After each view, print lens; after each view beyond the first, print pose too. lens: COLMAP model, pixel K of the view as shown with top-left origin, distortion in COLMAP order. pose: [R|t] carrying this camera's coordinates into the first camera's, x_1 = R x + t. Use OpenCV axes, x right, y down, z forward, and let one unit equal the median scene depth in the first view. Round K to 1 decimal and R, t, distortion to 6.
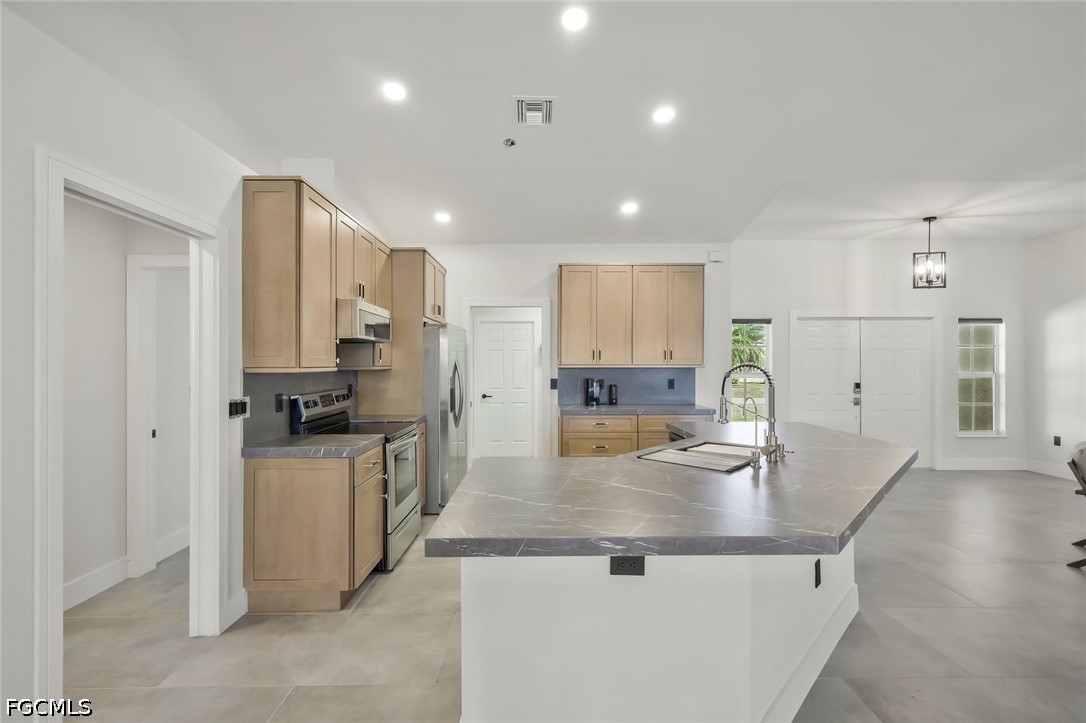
lens RADIAL K [[485.2, 0, 540.9], [0, 485.2, 366.7], [0, 0, 1]] dist [0.011172, -0.001406]
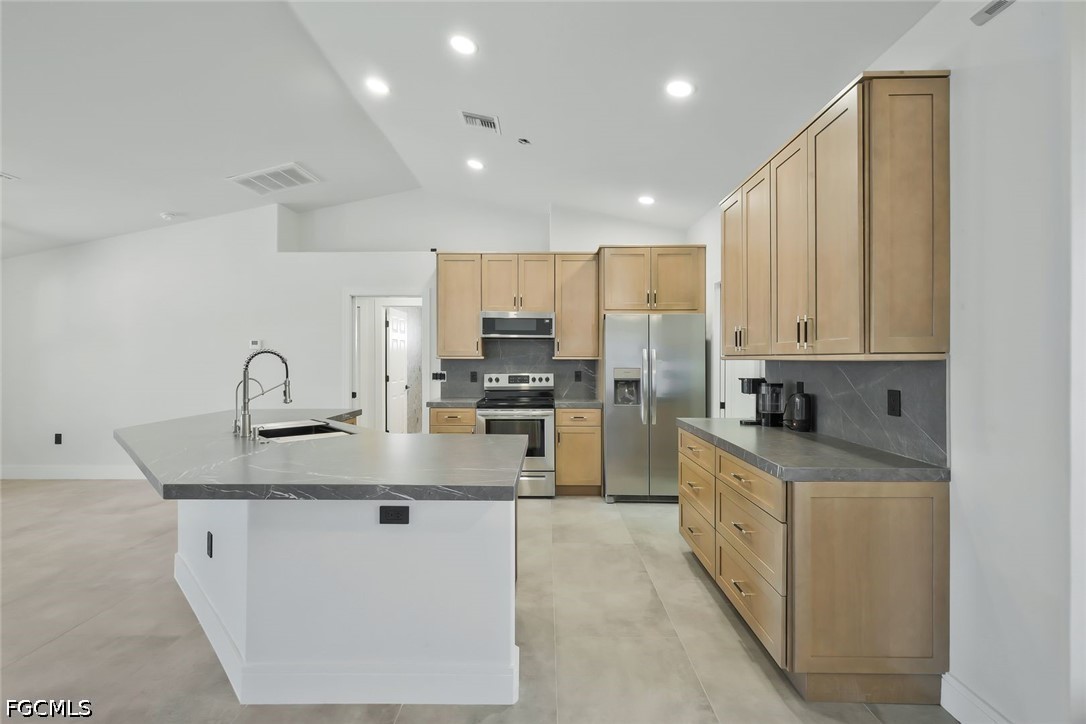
lens RADIAL K [[485.2, 0, 540.4], [0, 485.2, 361.5], [0, 0, 1]] dist [0.011172, -0.001406]
pose [[-0.023380, 0.006582, -0.999705, 0.683445], [-0.011945, 0.999905, 0.006863, 0.003056], [0.999655, 0.012102, -0.023299, 0.741888]]
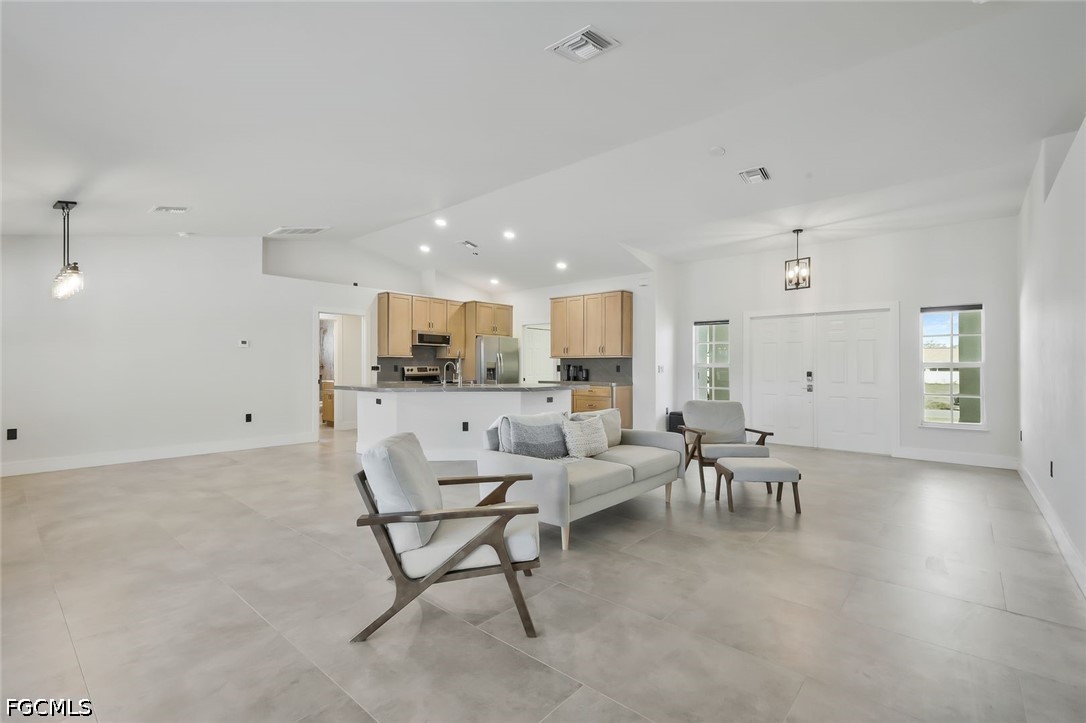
lens RADIAL K [[485.2, 0, 534.0], [0, 485.2, 366.9], [0, 0, 1]] dist [0.011172, -0.001406]
pose [[0.741389, 0.003081, -0.671068, 1.121620], [-0.010458, 0.999921, -0.006964, 0.044624], [0.670994, 0.012181, 0.741363, -0.314319]]
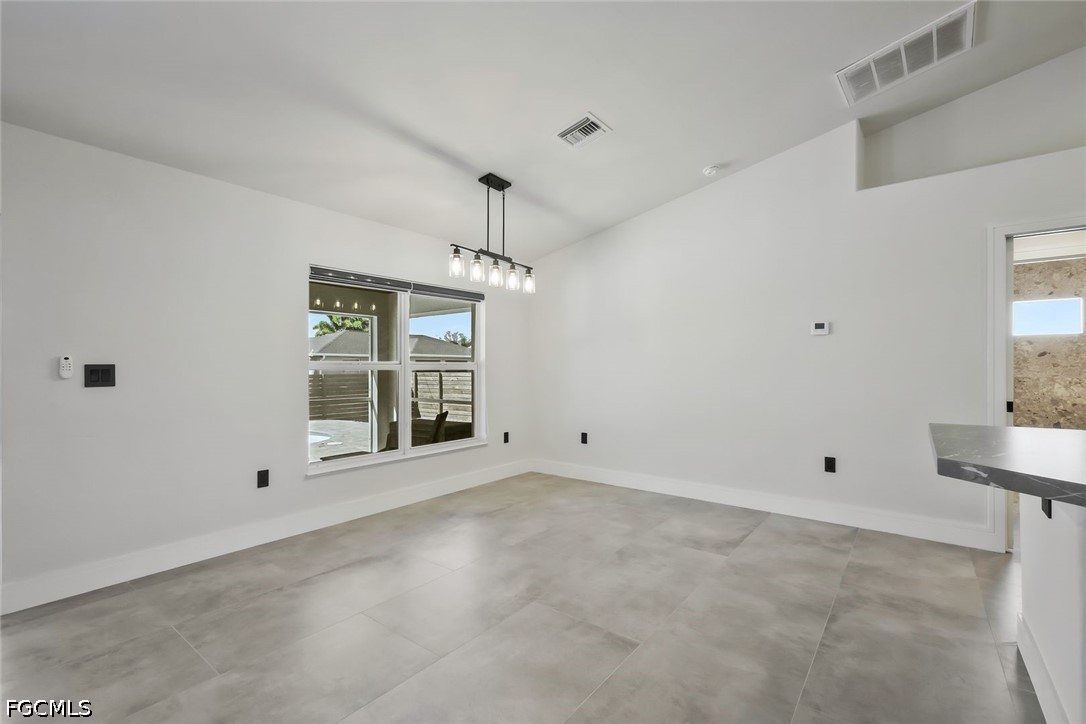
lens RADIAL K [[485.2, 0, 538.4], [0, 485.2, 365.7], [0, 0, 1]] dist [0.011172, -0.001406]
pose [[-0.628325, -0.004744, -0.777936, 0.499143], [-0.009158, 0.999957, 0.001300, 0.039097], [0.777897, 0.007941, -0.628342, 0.253106]]
